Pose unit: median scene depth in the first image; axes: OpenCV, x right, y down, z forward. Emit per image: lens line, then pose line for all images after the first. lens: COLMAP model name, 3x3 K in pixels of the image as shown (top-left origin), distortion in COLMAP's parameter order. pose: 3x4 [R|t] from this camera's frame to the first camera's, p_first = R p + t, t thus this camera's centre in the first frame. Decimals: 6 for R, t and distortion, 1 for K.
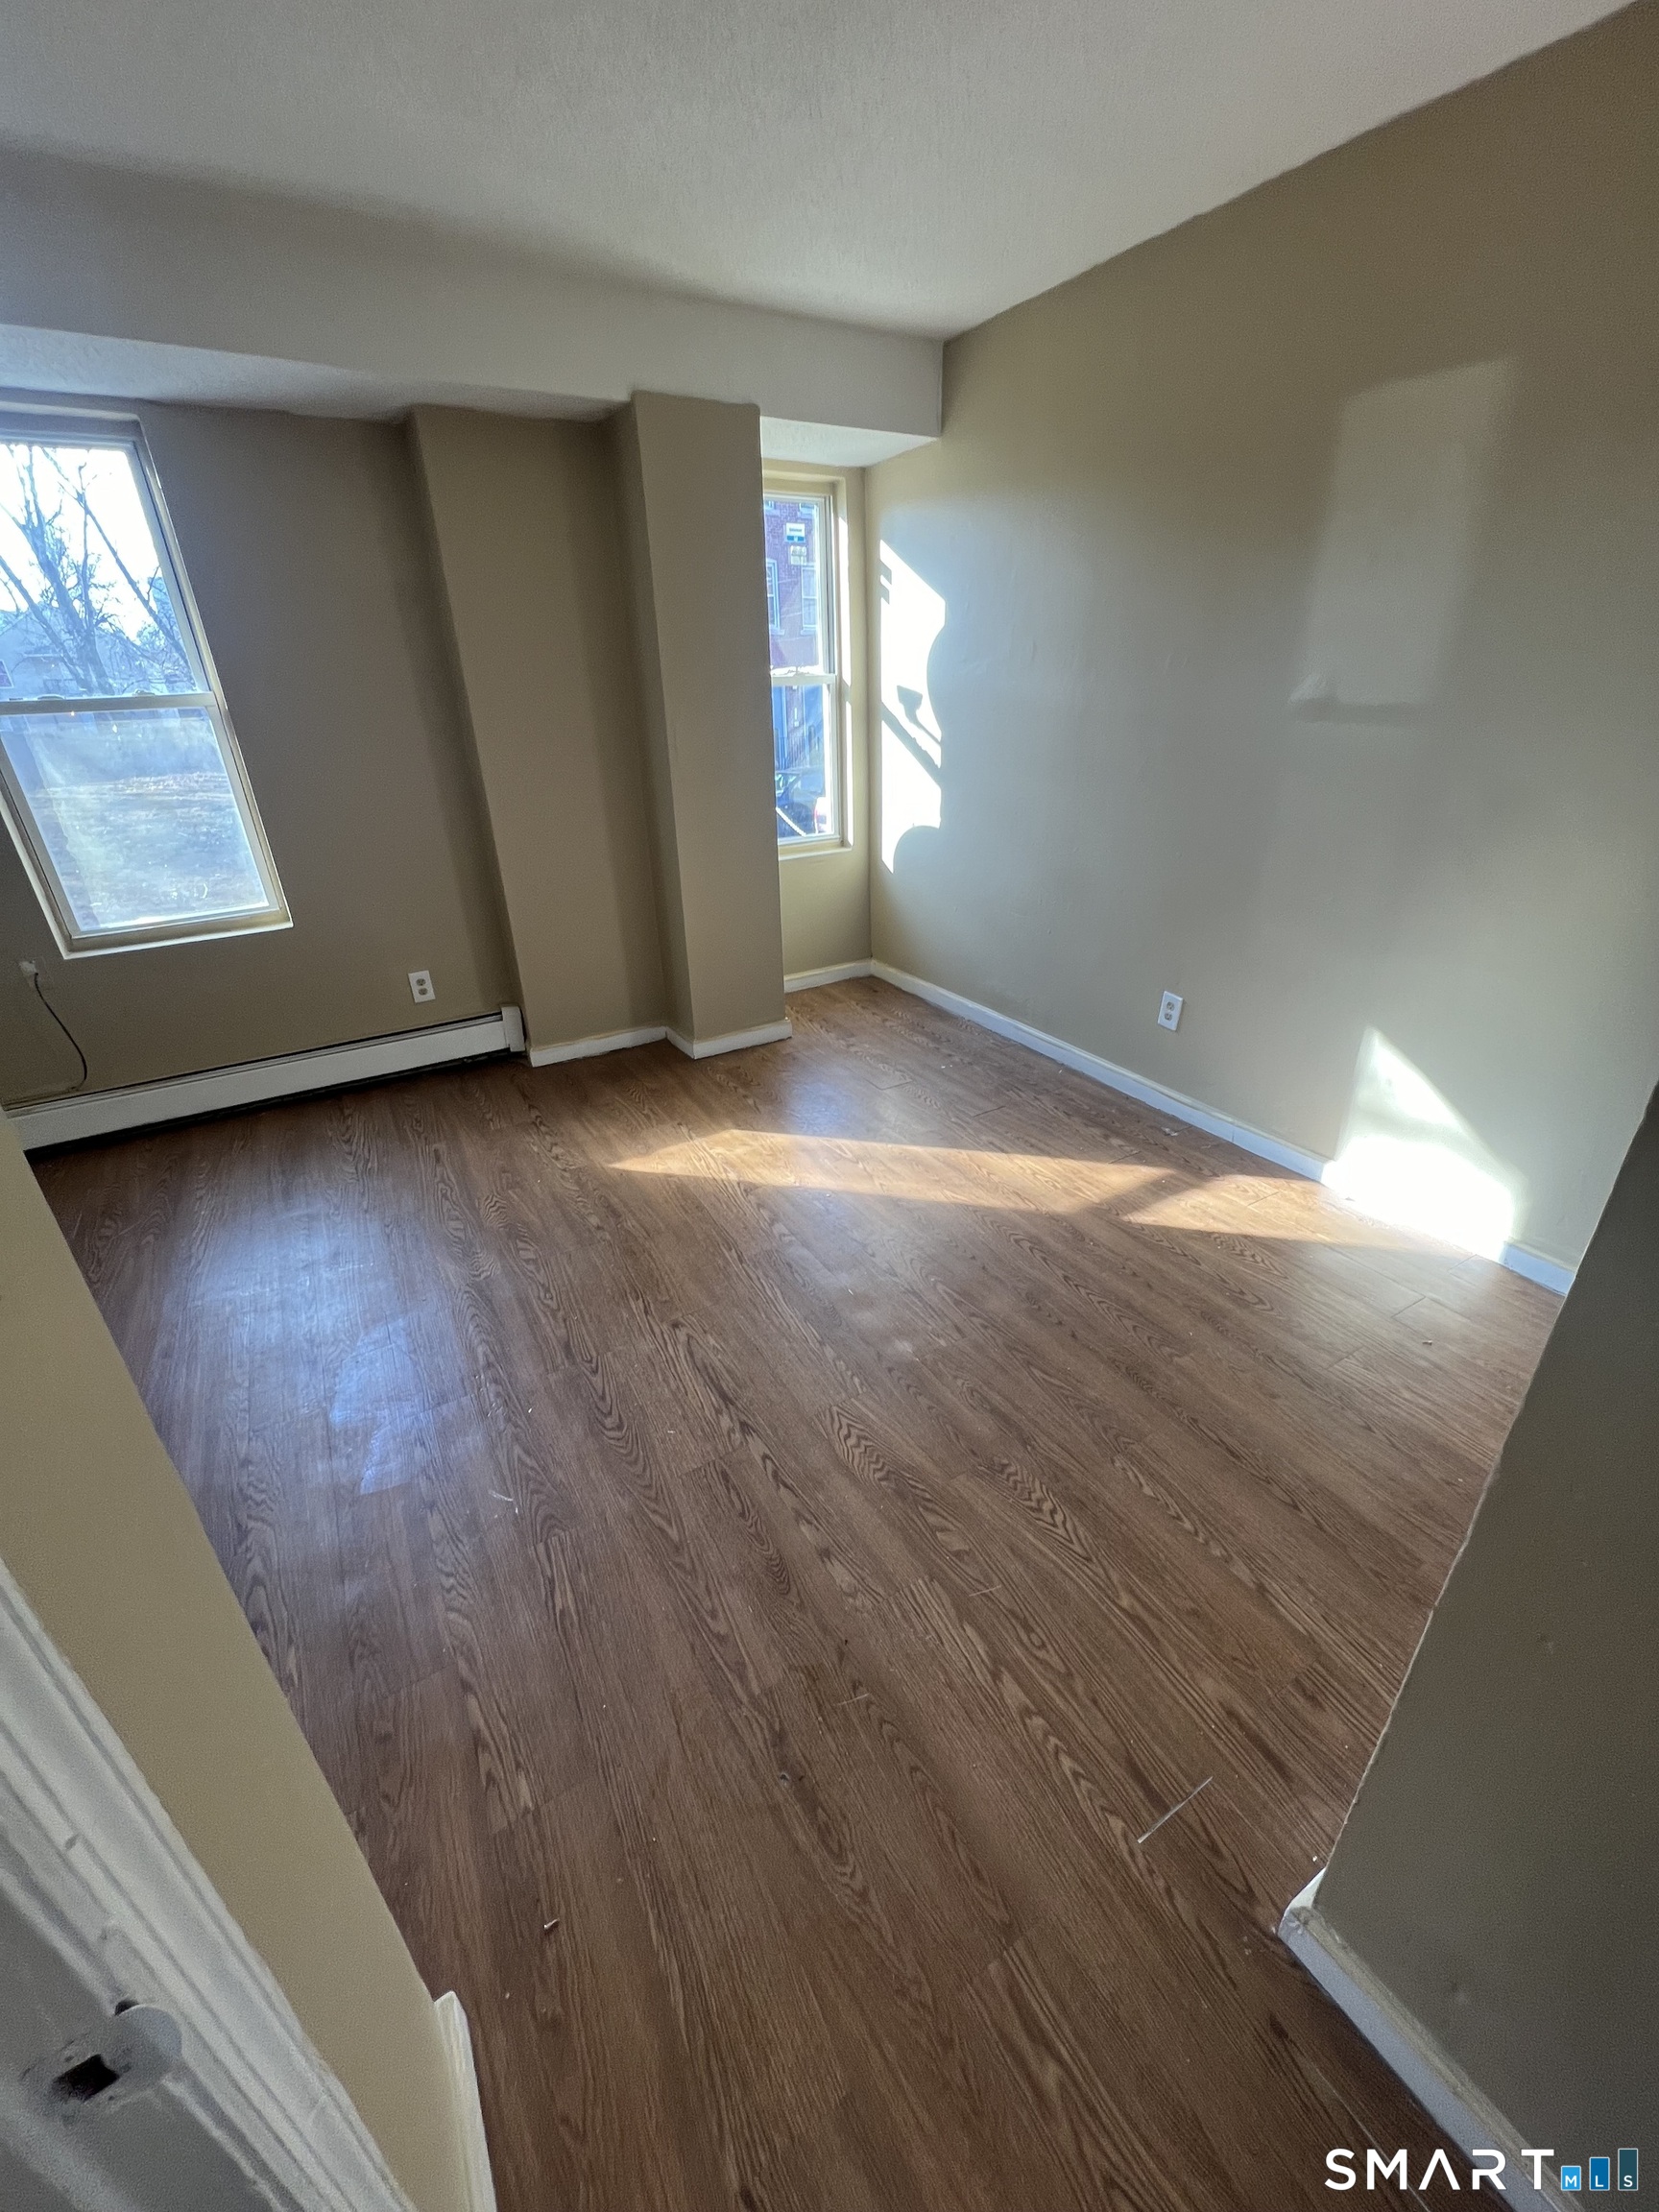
lens RADIAL K [[881.3, 0, 830.8], [0, 881.3, 1101.1], [0, 0, 1]] dist [-0.002428, -0.000095]
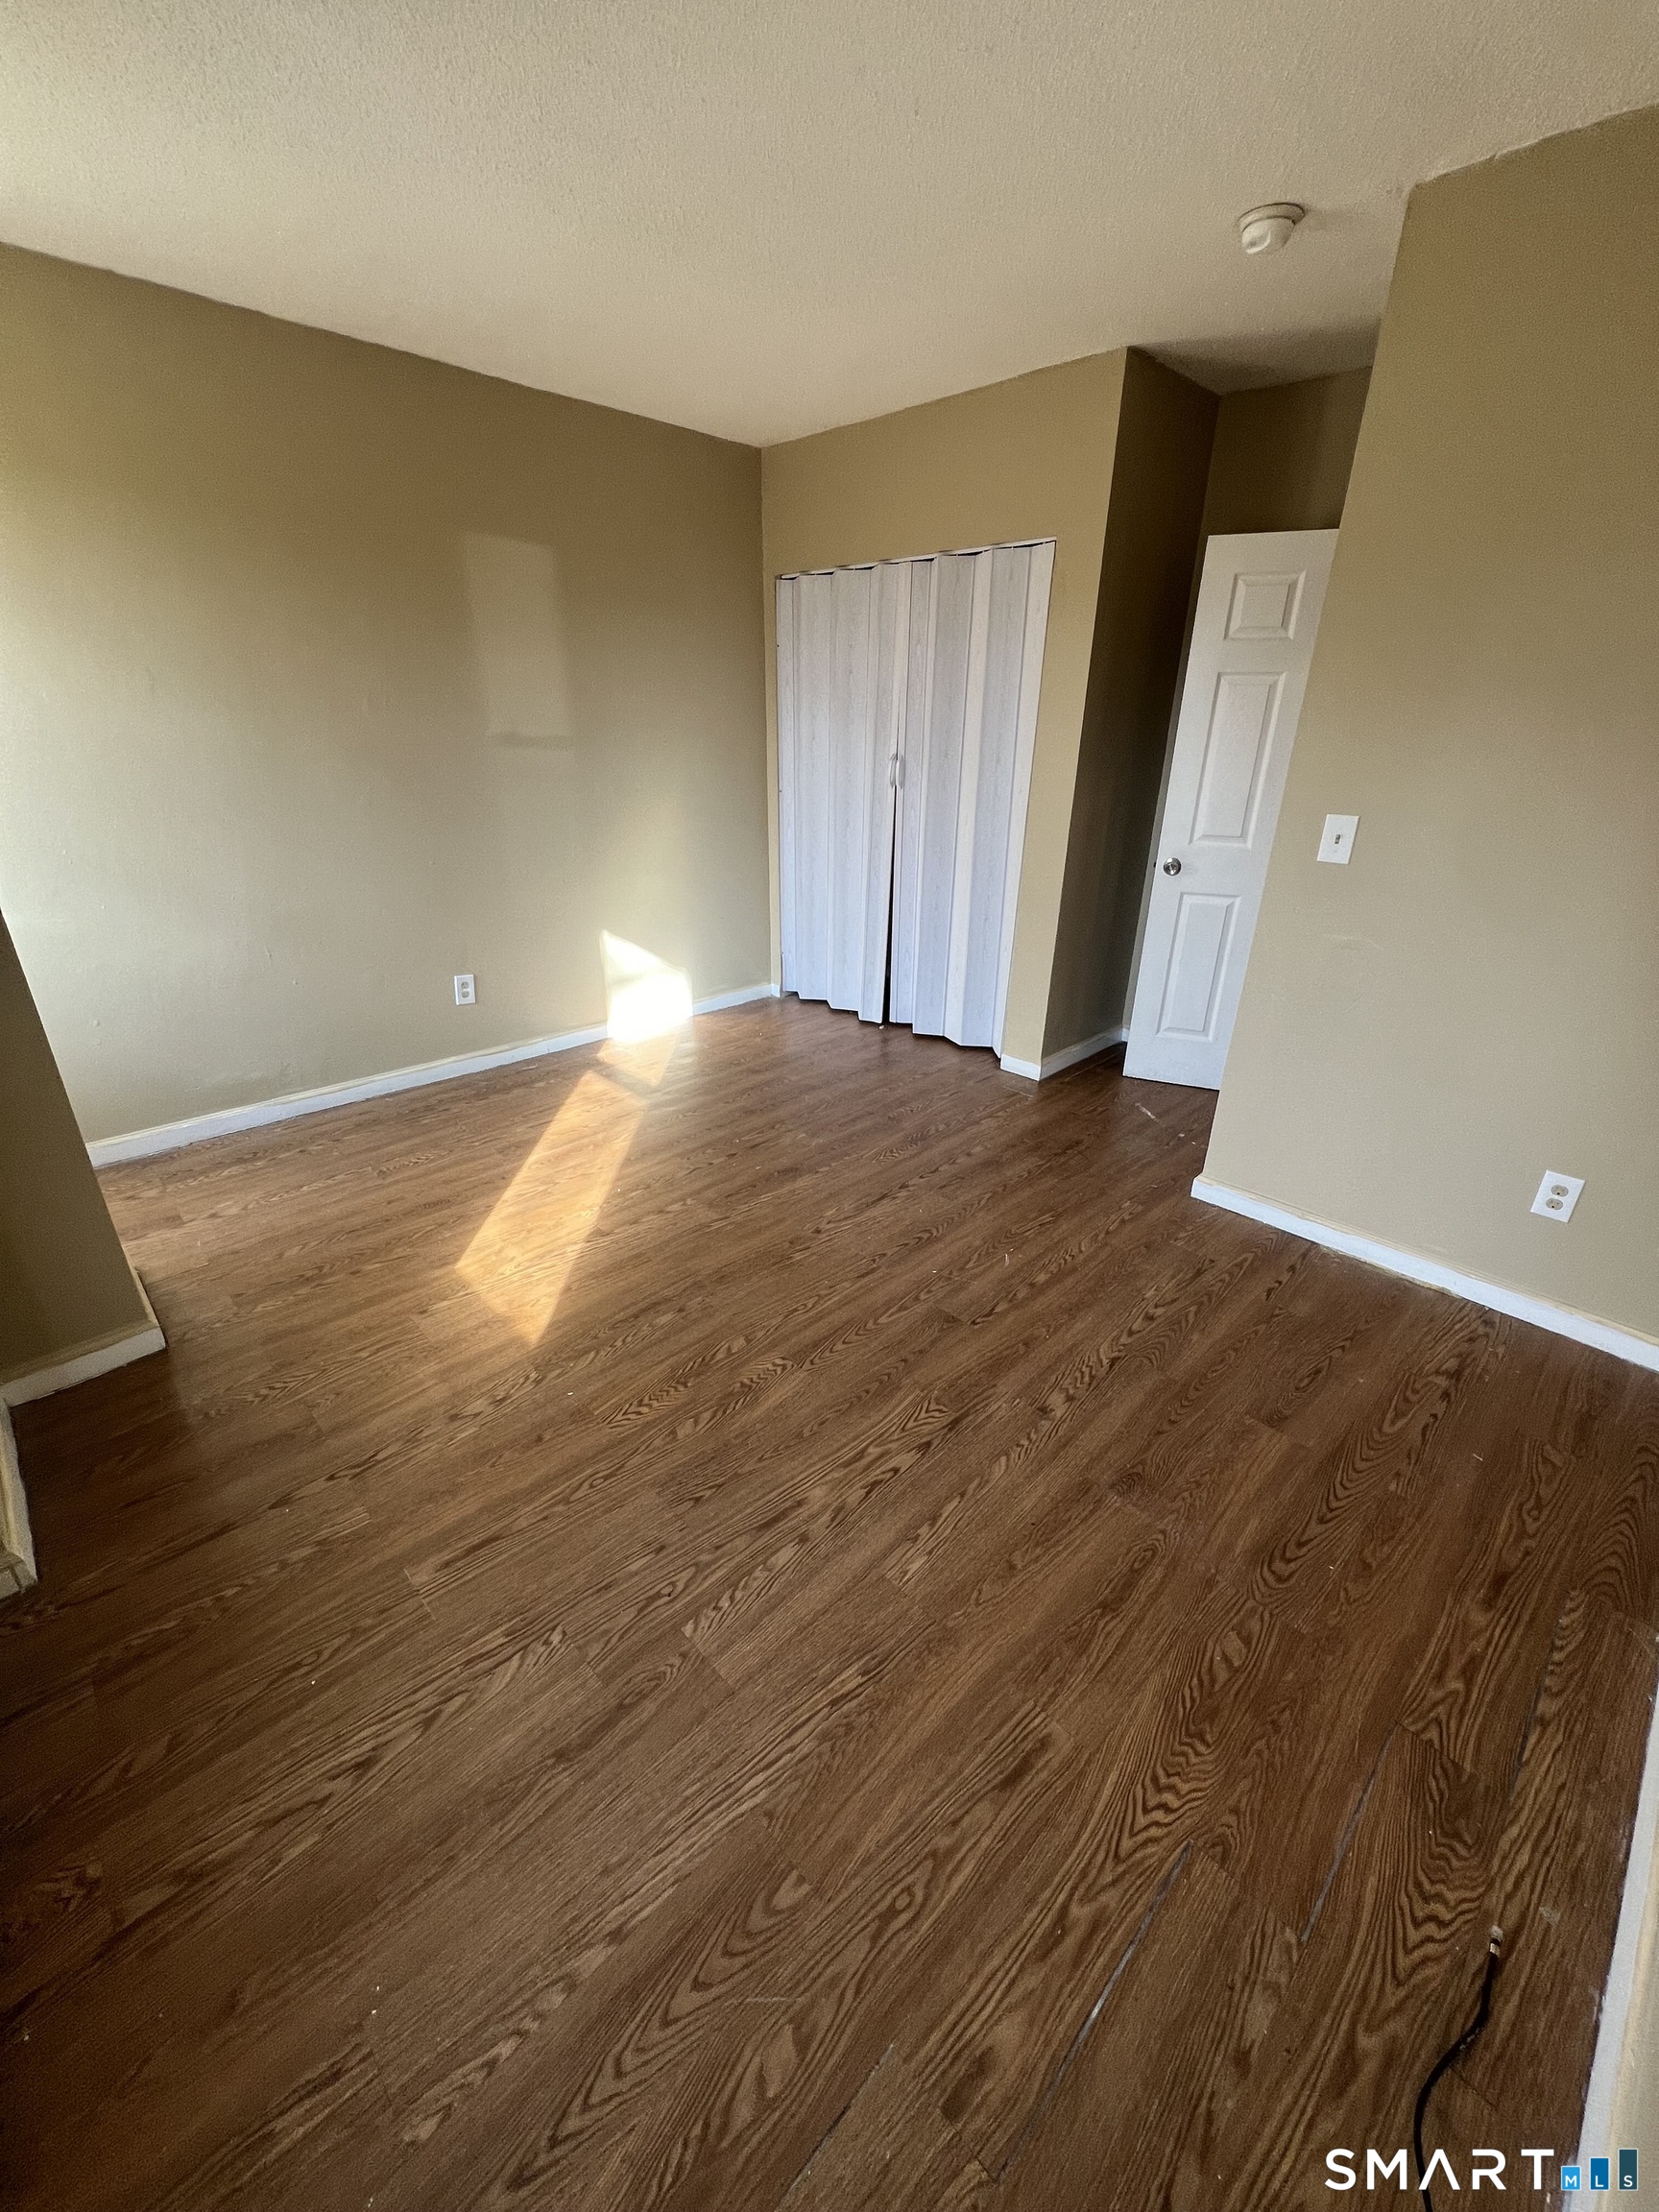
lens RADIAL K [[881.3, 0, 834.7], [0, 881.3, 1097.1], [0, 0, 1]] dist [-0.002428, -0.000095]
pose [[-0.240781, -0.369062, 0.897674, -0.941188], [0.412051, 0.798528, 0.438824, -0.329255], [-0.878771, 0.475548, -0.040198, 0.727240]]
